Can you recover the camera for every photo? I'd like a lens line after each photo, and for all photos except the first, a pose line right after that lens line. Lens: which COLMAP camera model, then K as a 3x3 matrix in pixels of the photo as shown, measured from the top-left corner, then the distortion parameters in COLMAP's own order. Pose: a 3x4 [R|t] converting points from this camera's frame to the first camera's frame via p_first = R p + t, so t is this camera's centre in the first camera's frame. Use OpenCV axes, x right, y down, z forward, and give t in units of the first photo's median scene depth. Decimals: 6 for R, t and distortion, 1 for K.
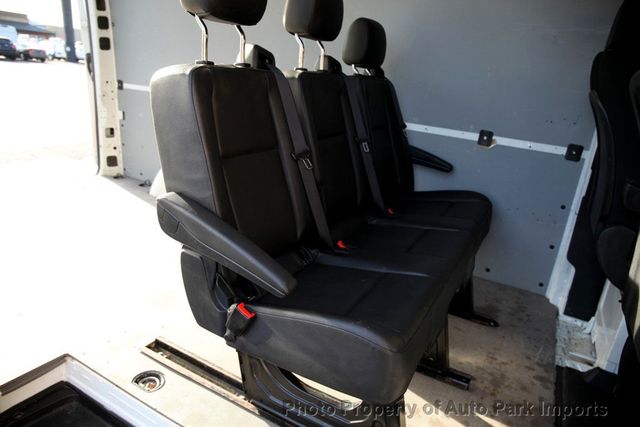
lens RADIAL K [[429.8, 0, 319.6], [0, 429.8, 212.2], [0, 0, 1]] dist [-0.106408, 0.071605]
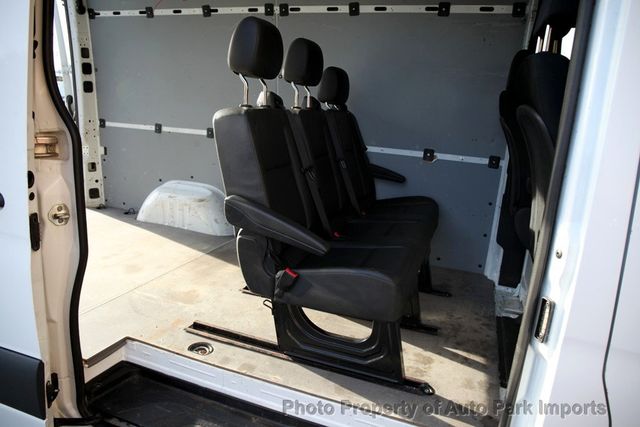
lens RADIAL K [[429.8, 0, 318.9], [0, 429.8, 210.2], [0, 0, 1]] dist [-0.106408, 0.071605]
pose [[0.988117, -0.057600, 0.142501, -0.150218], [0.068356, 0.995076, -0.071775, 0.070749], [-0.137665, 0.080663, 0.987189, -0.255140]]
